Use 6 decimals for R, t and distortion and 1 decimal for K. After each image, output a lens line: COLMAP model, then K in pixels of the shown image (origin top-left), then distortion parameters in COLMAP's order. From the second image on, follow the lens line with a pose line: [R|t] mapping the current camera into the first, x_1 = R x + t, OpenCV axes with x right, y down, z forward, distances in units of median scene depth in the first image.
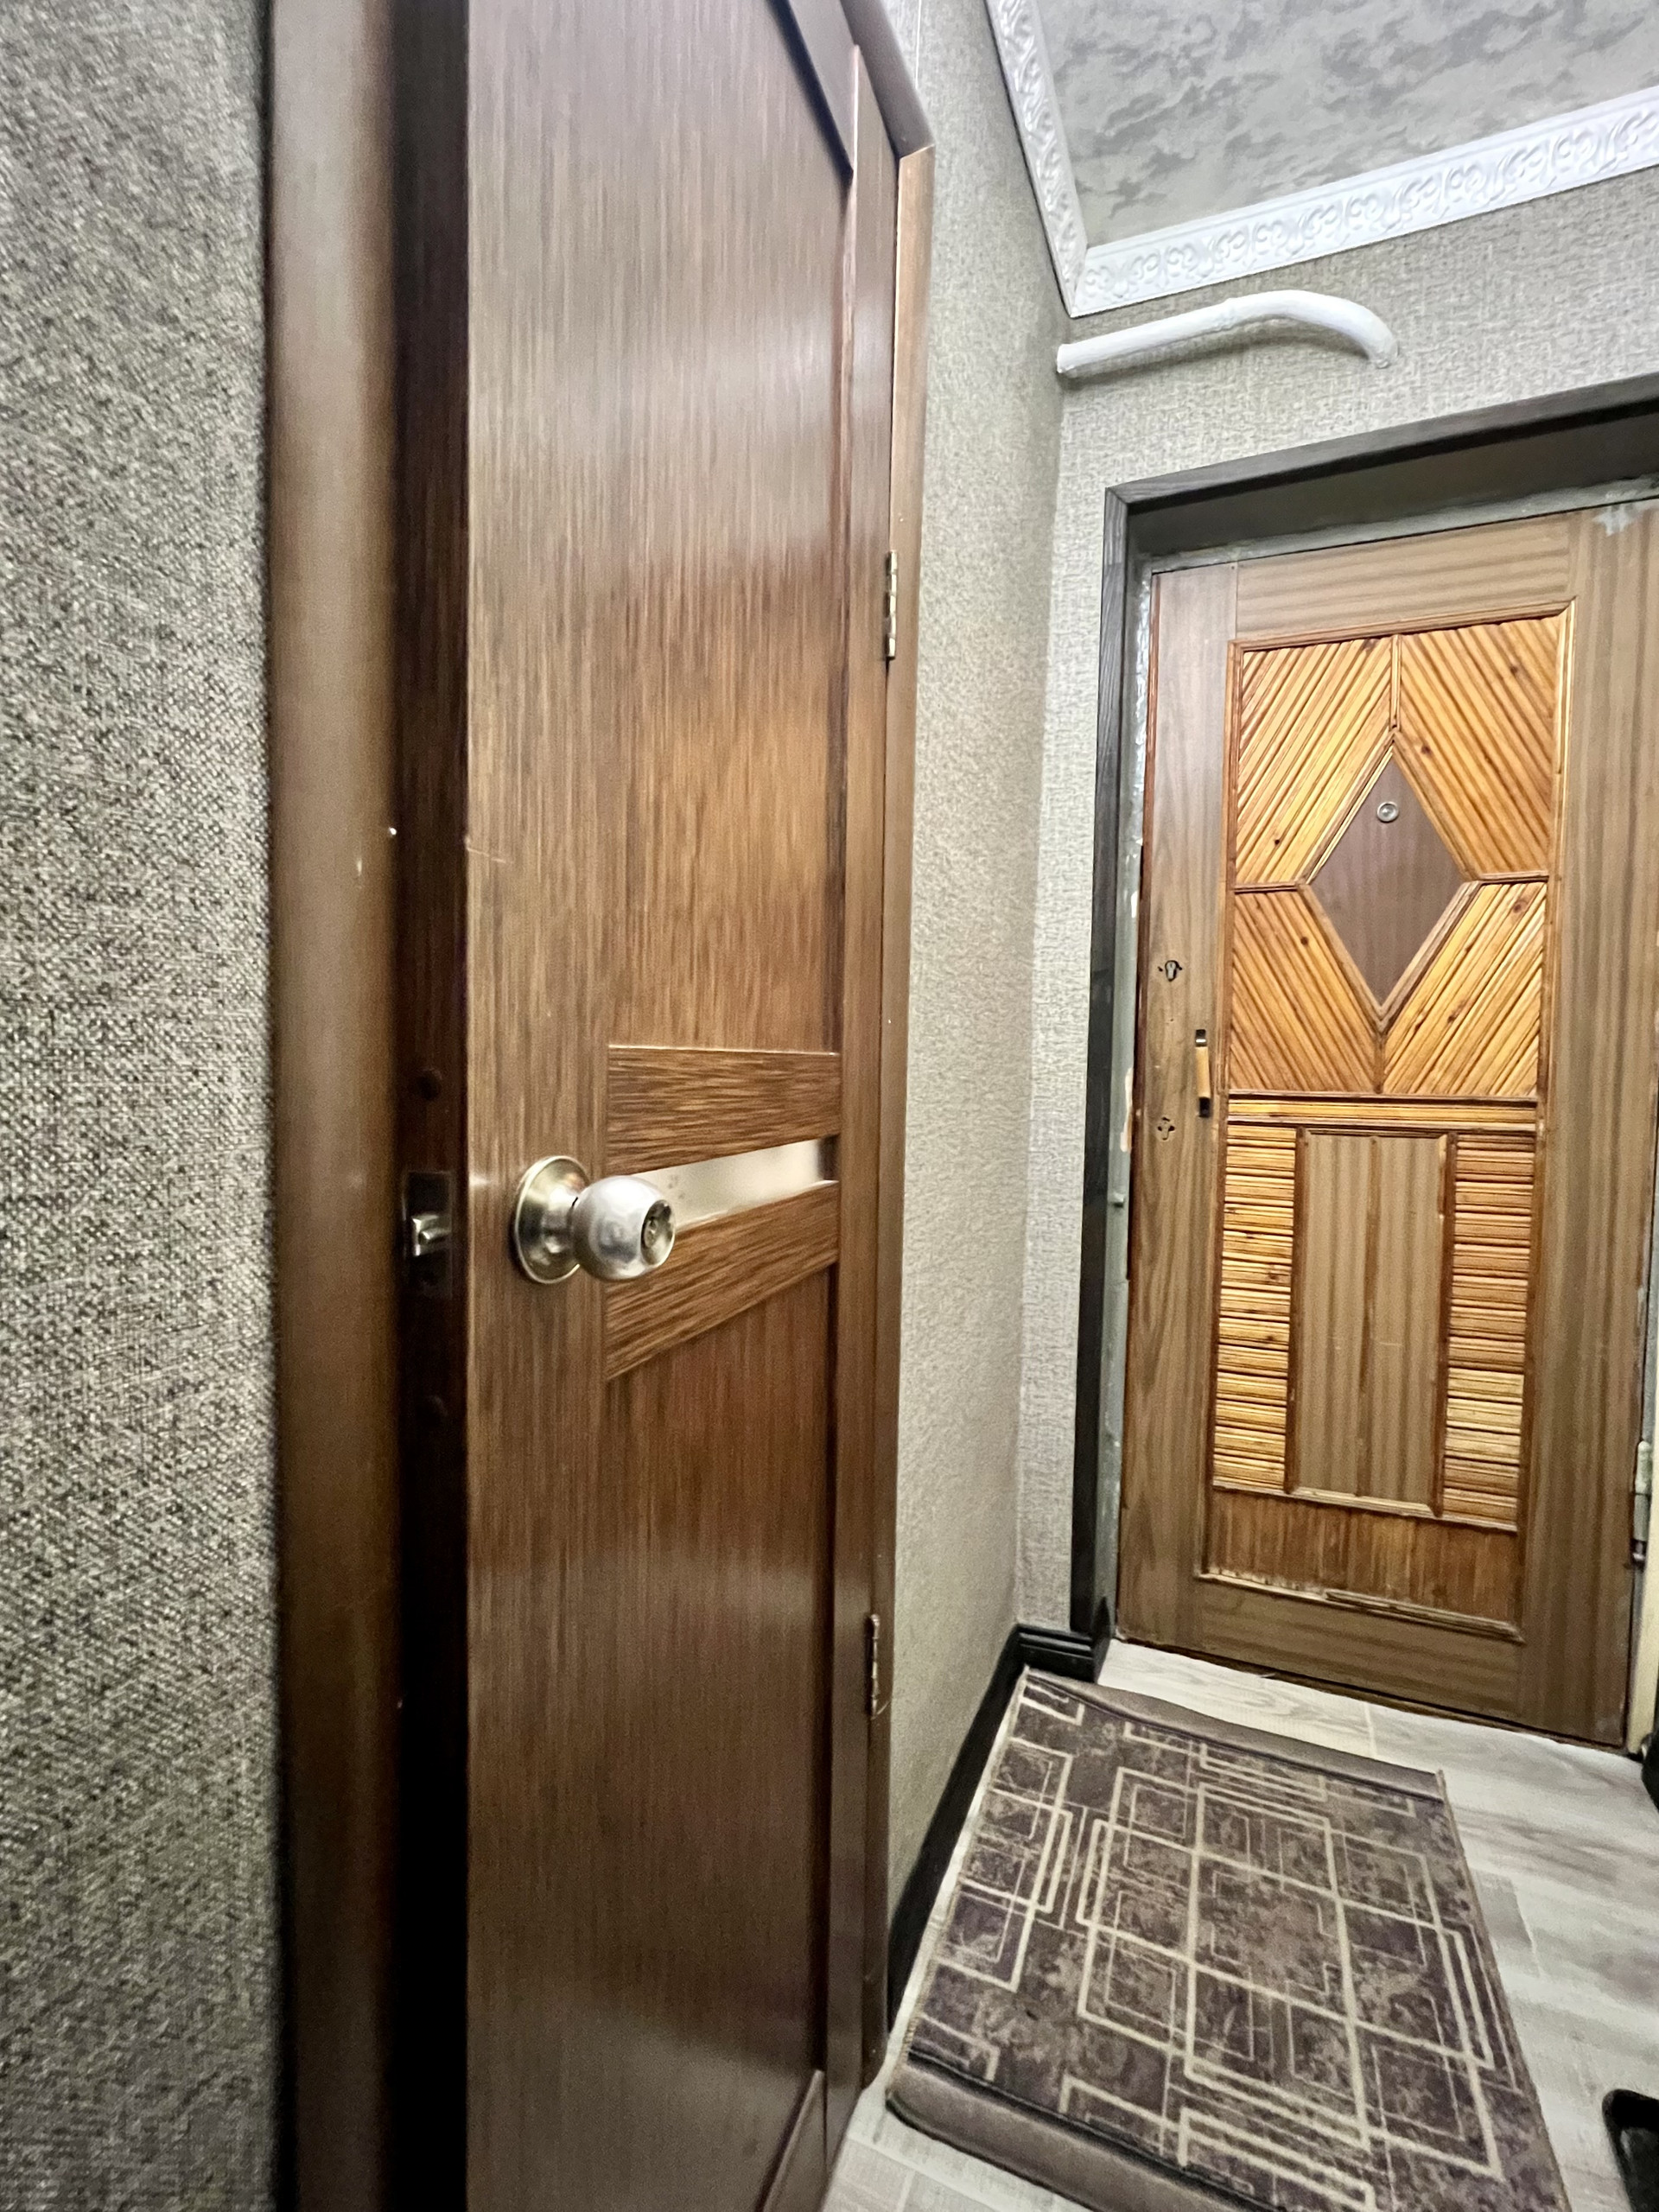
lens RADIAL K [[945.5, 0, 839.3], [0, 945.5, 1097.3], [0, 0, 1]] dist [-0.004754, 0.001187]
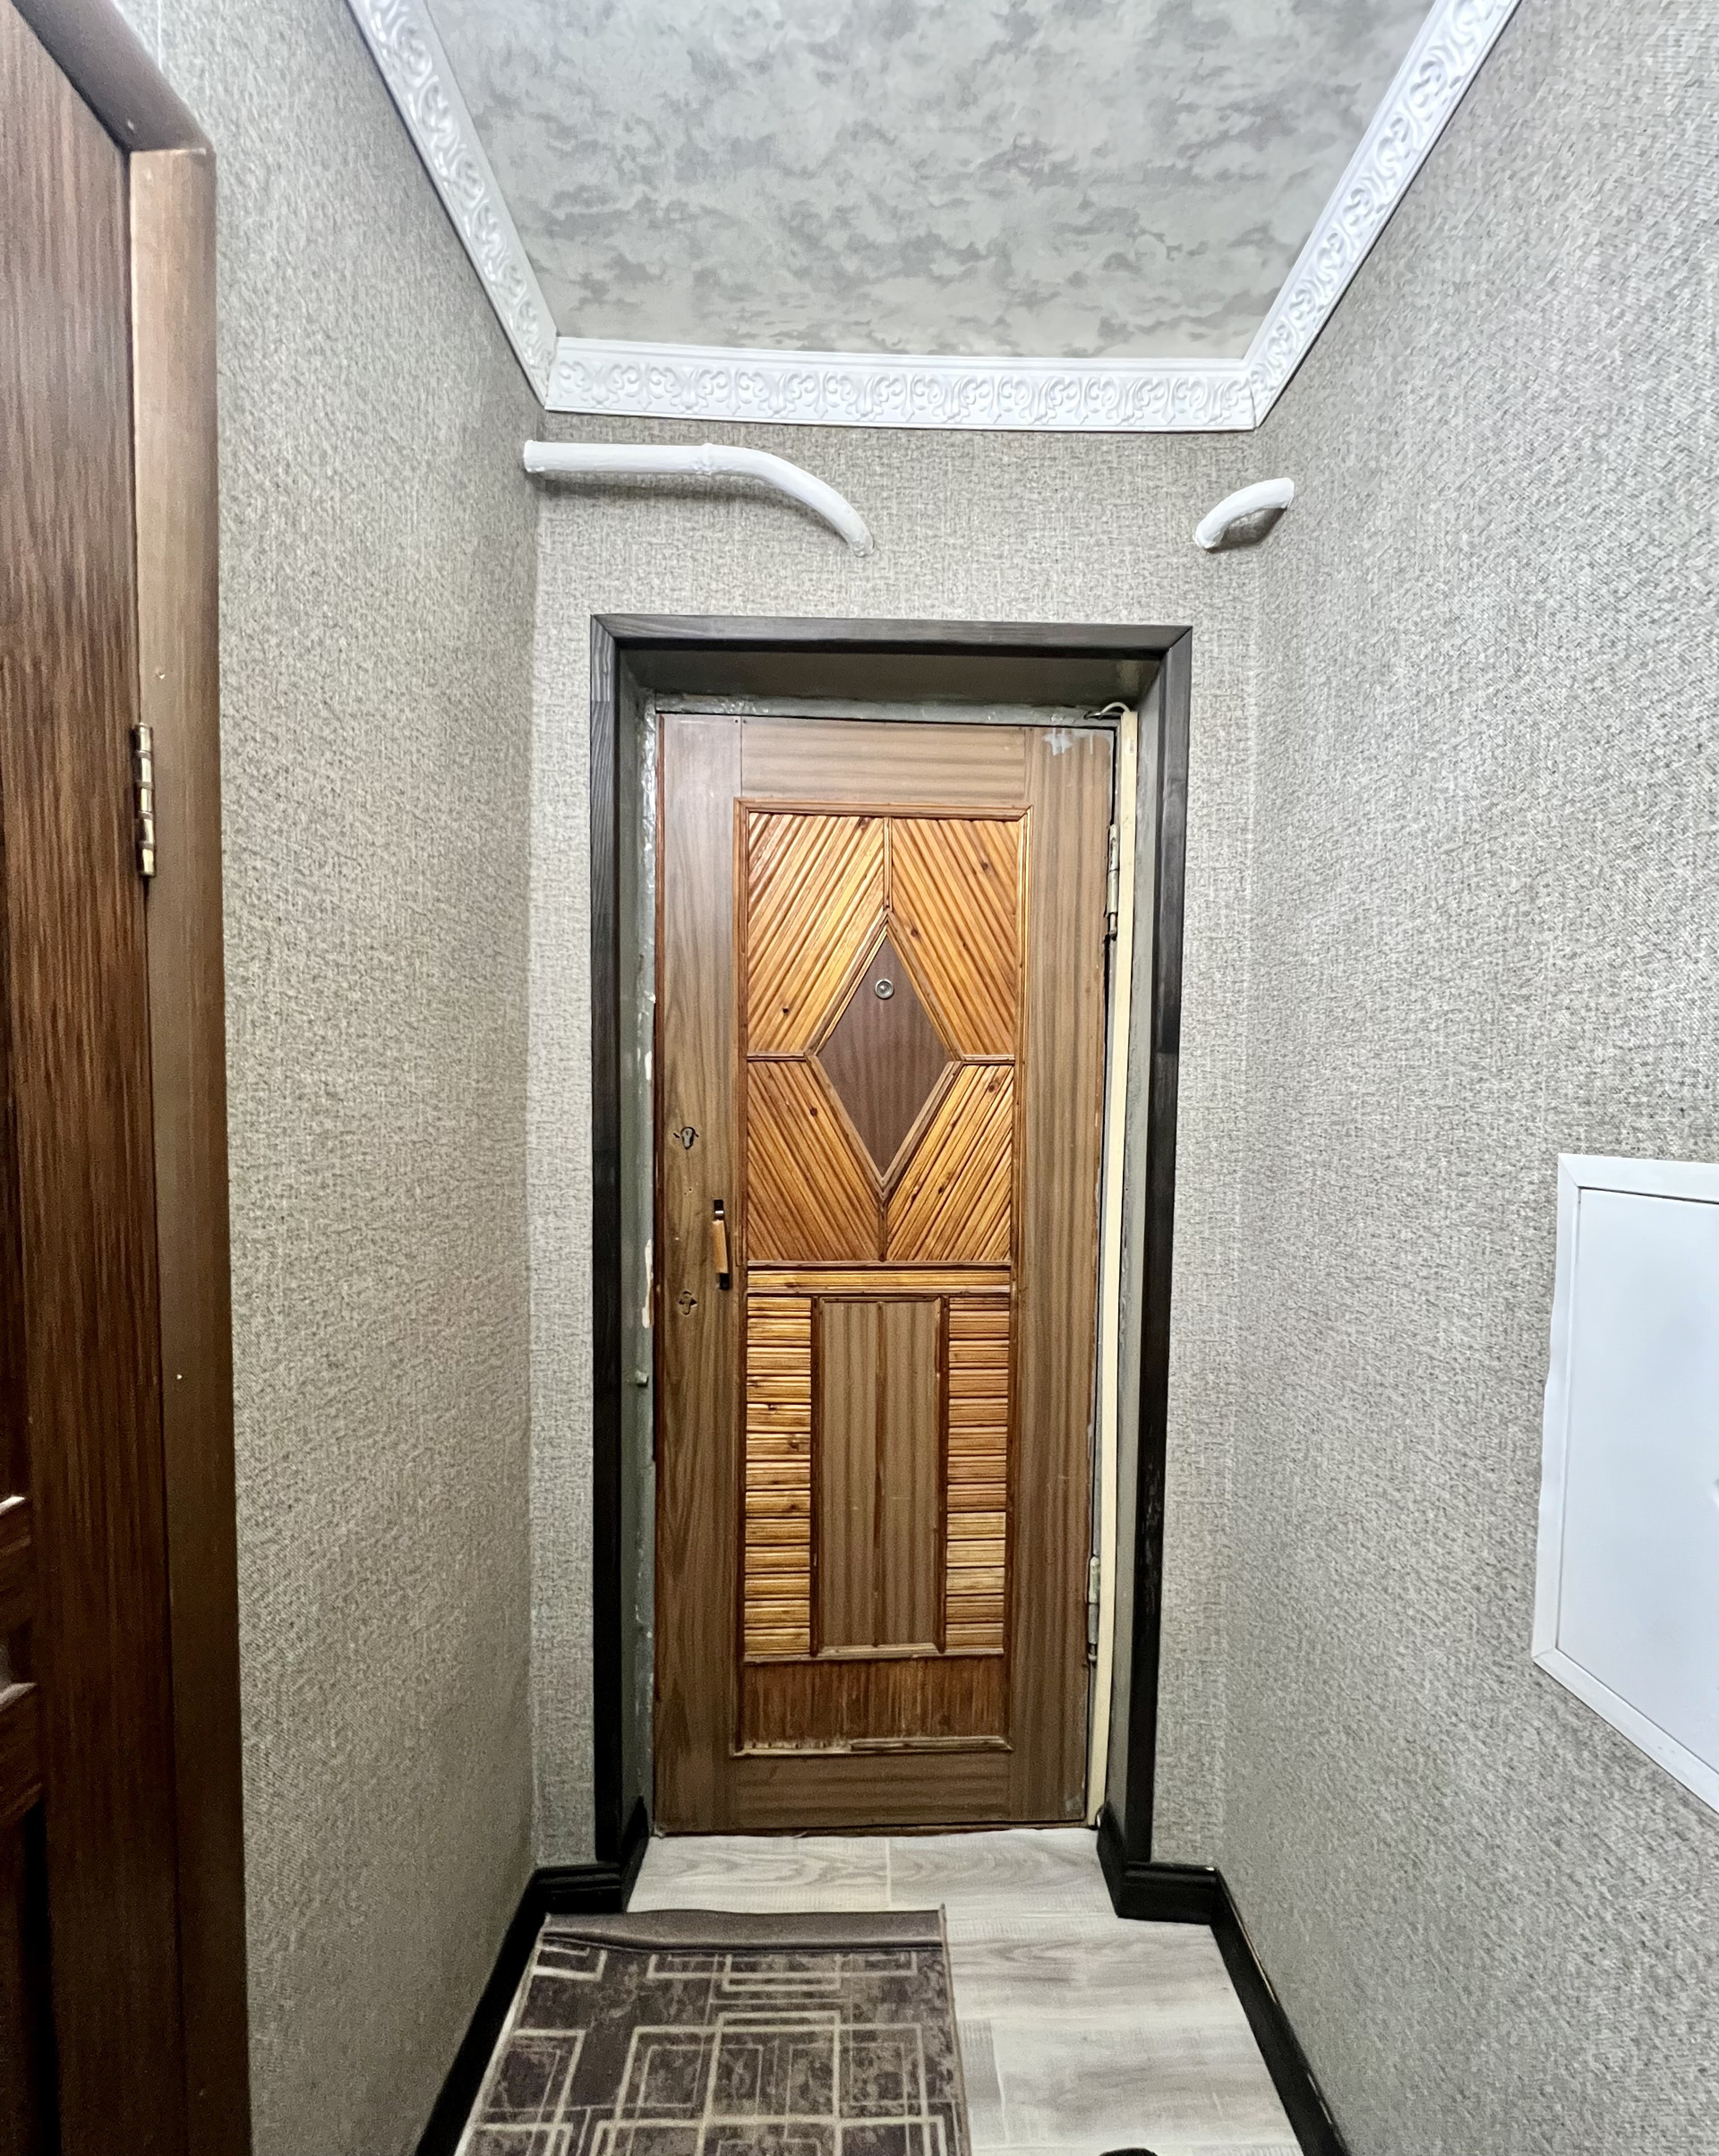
lens RADIAL K [[910.9, 0, 863.7], [0, 910.9, 1135.1], [0, 0, 1]] dist [-0.005272, 0.000706]
pose [[0.916126, -0.028814, 0.399855, 0.162348], [0.021445, 0.999508, 0.022892, -0.168506], [-0.400317, -0.012397, 0.916293, 0.102145]]
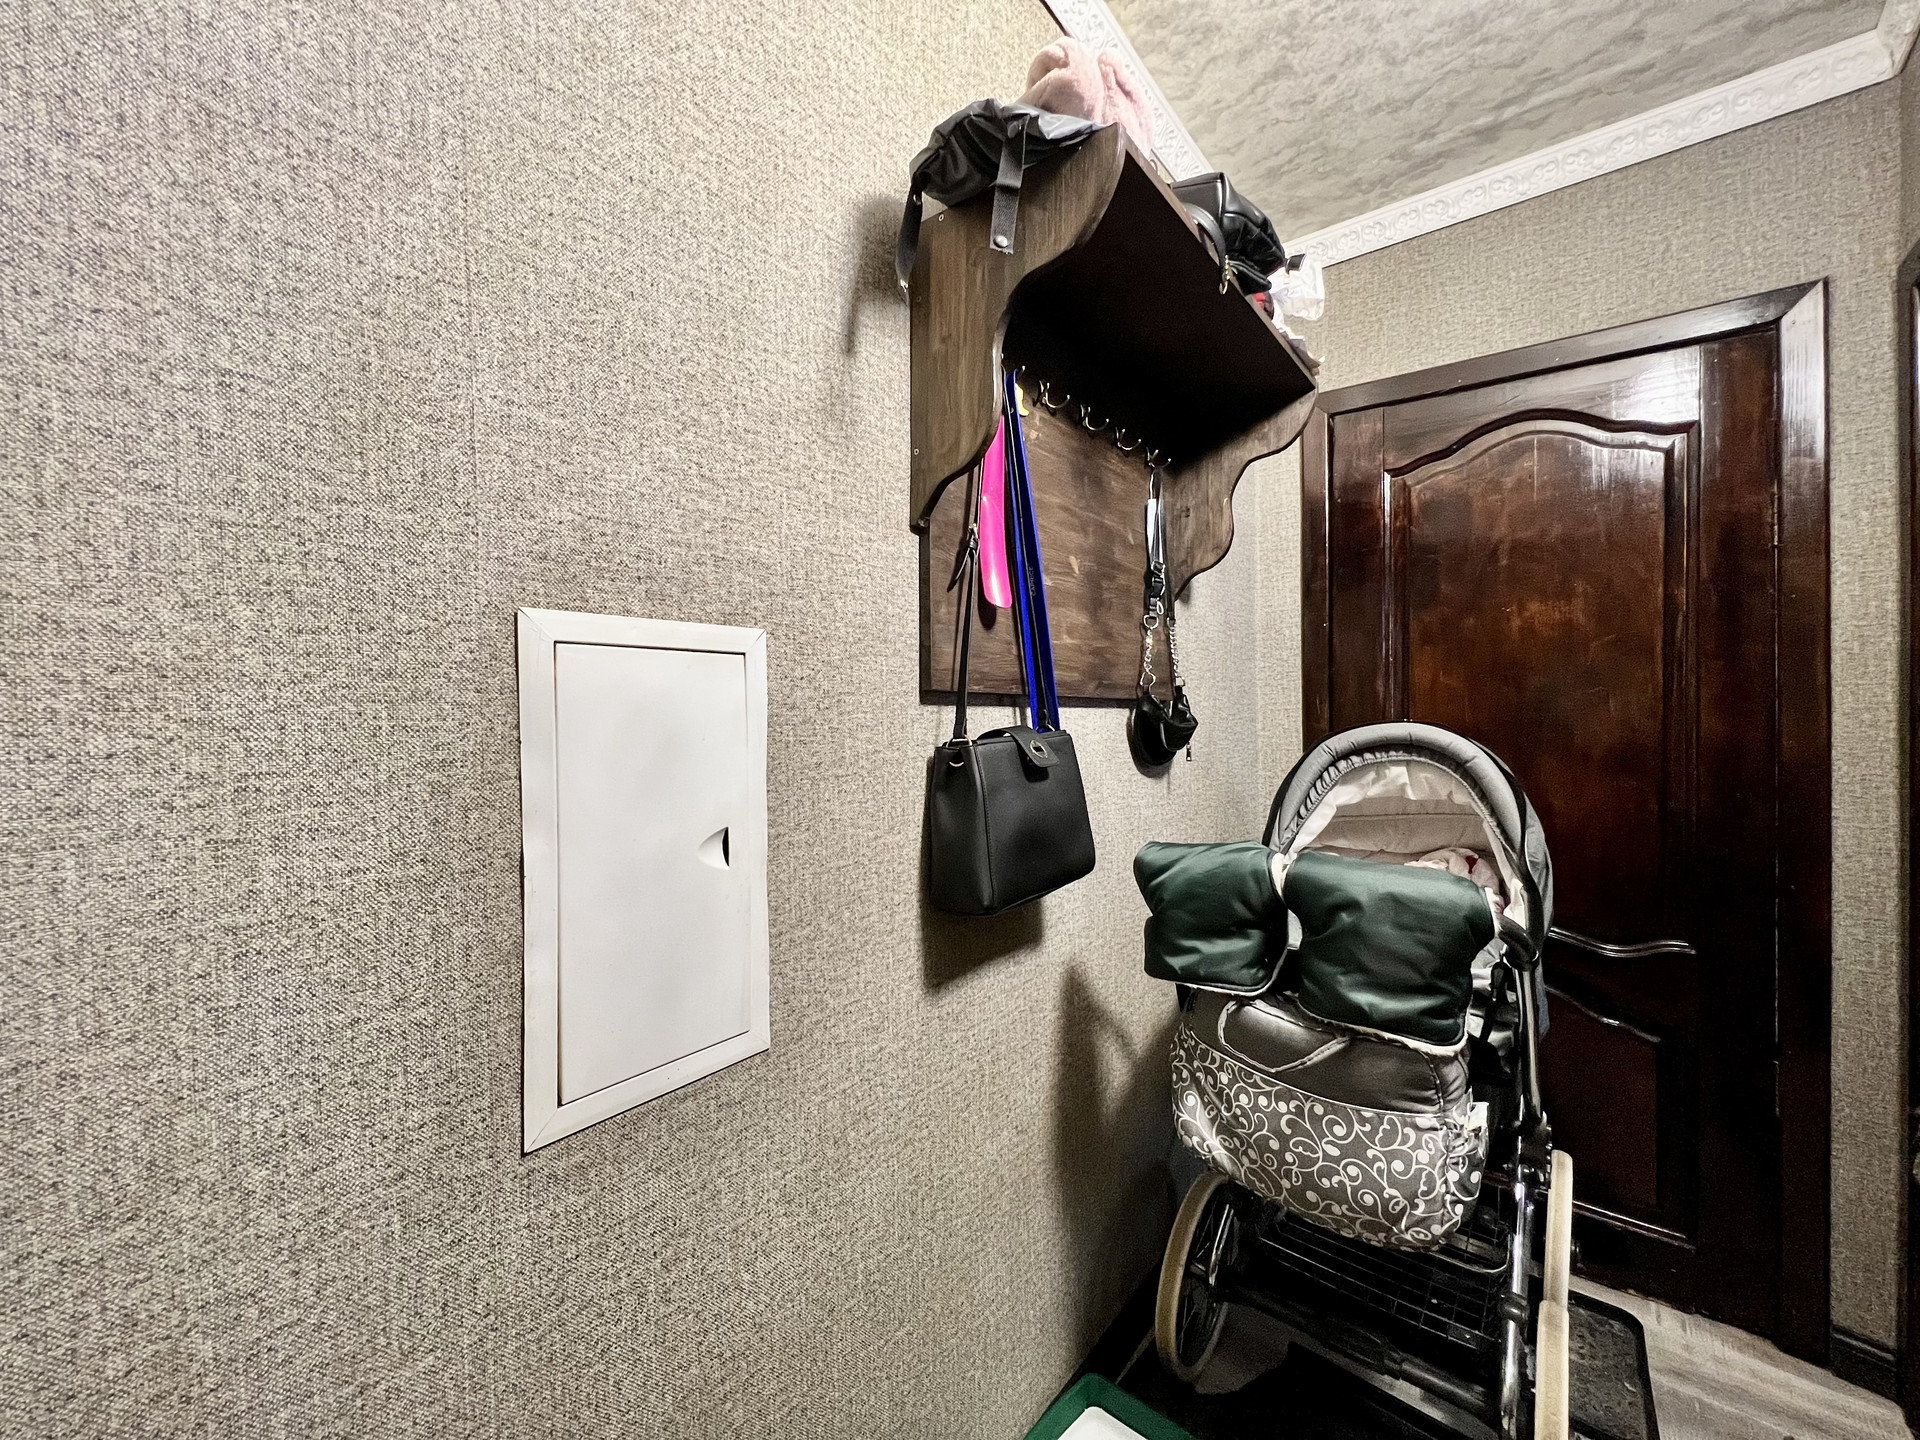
lens RADIAL K [[769.5, 0, 956.3], [0, 769.5, 713.0], [0, 0, 1]] dist [-0.002639, 0.000491]
pose [[-0.962553, -0.012243, 0.270816, 0.378298], [-0.003821, 0.999493, 0.031602, -0.097789], [-0.271066, 0.029384, -0.962112, 0.725744]]
